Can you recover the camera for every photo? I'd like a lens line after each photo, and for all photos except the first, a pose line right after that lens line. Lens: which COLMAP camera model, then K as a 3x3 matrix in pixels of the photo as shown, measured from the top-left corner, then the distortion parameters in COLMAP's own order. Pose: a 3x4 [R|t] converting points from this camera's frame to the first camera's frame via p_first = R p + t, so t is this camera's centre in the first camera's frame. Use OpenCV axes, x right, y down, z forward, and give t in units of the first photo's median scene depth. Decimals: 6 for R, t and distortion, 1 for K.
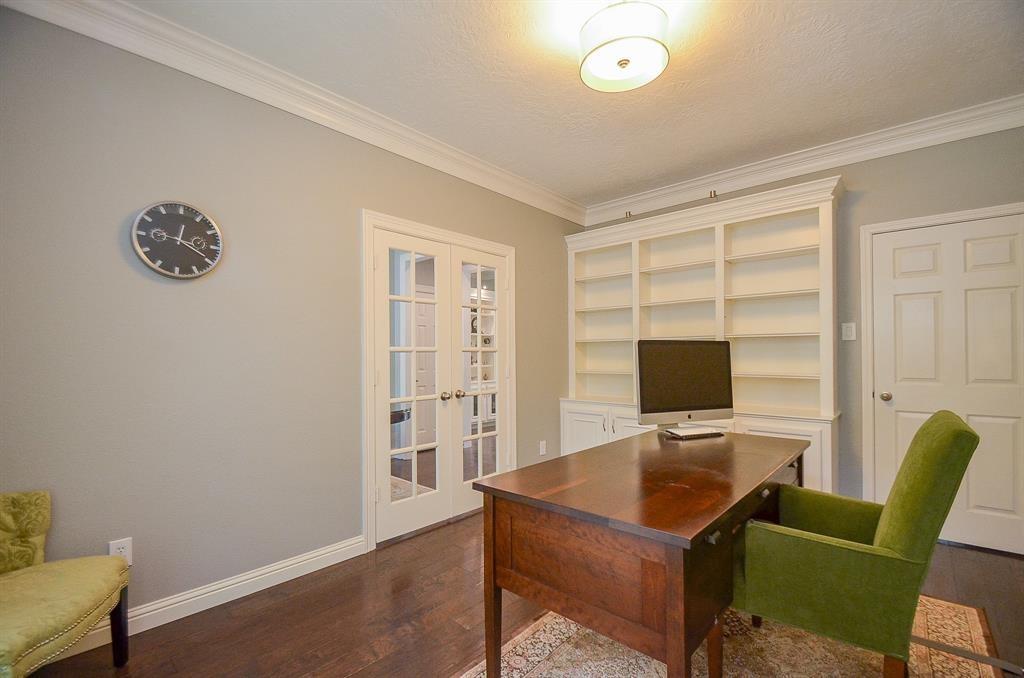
lens RADIAL K [[452.1, 0, 514.8], [0, 452.1, 344.5], [0, 0, 1]] dist [-0.000040, -0.000750]
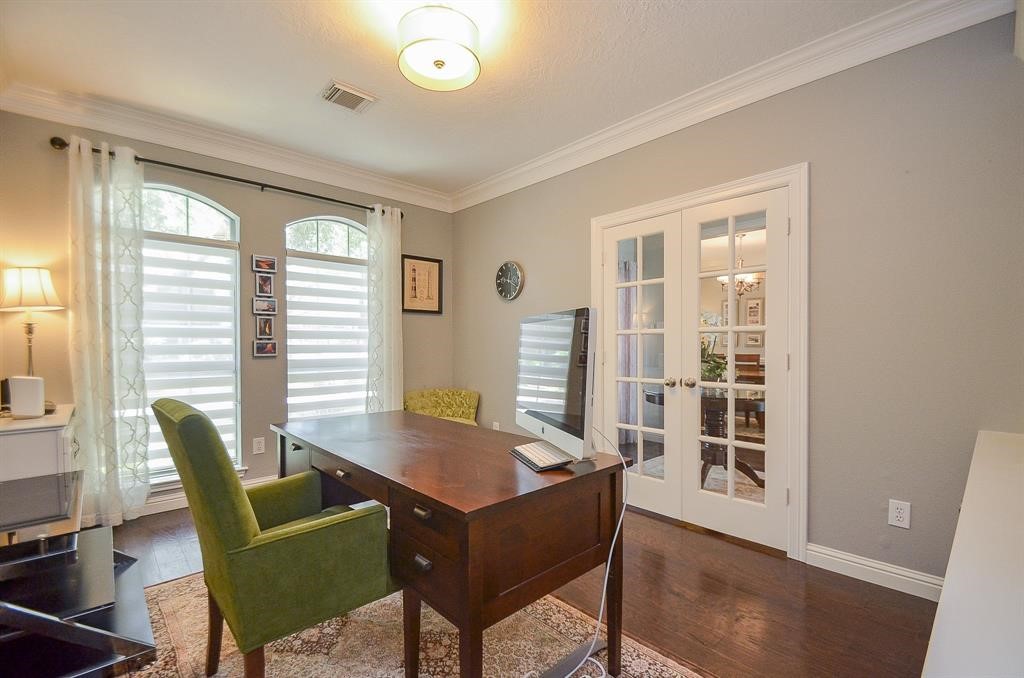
lens RADIAL K [[452.1, 0, 510.3], [0, 452.1, 344.0], [0, 0, 1]] dist [-0.000040, -0.000750]
pose [[-0.104125, 0.013417, -0.994474, 0.792511], [0.034871, 0.999343, 0.009831, 0.017201], [0.993953, -0.033655, -0.104525, 0.785591]]
